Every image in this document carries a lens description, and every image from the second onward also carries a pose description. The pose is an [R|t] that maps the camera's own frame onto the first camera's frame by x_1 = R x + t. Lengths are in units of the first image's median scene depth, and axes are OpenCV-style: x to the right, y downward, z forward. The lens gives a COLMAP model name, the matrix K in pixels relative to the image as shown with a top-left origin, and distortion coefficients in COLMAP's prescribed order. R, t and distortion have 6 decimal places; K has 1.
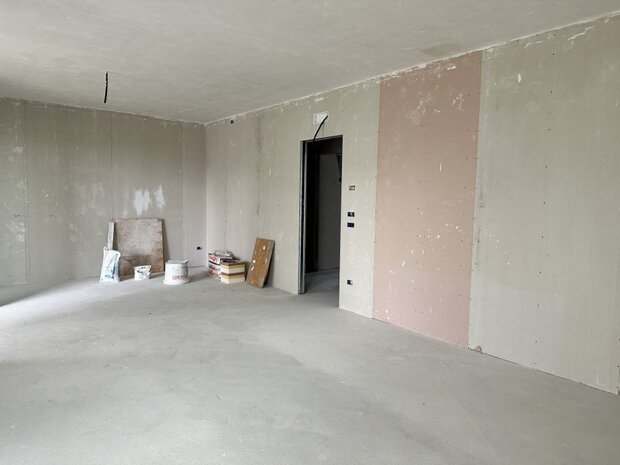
lens RADIAL K [[427.6, 0, 309.5], [0, 427.6, 229.7], [0, 0, 1]] dist [0.134069, -0.207683]
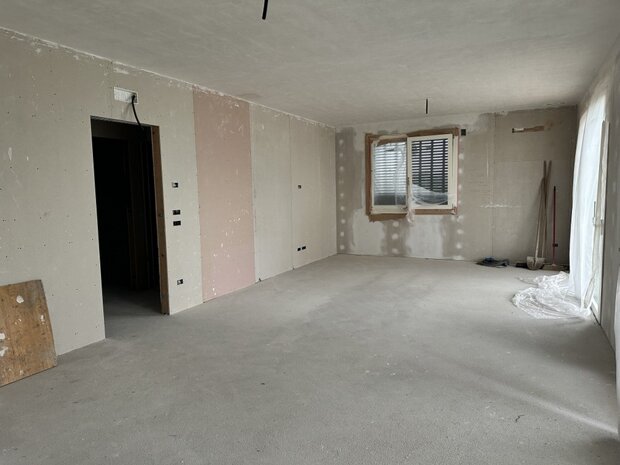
lens RADIAL K [[427.6, 0, 309.5], [0, 427.6, 229.7], [0, 0, 1]] dist [0.134069, -0.207683]
pose [[-0.415354, -0.101070, 0.904028, -0.974437], [0.076416, 0.986419, 0.145390, -0.123576], [-0.906445, 0.129470, -0.401989, 1.193949]]
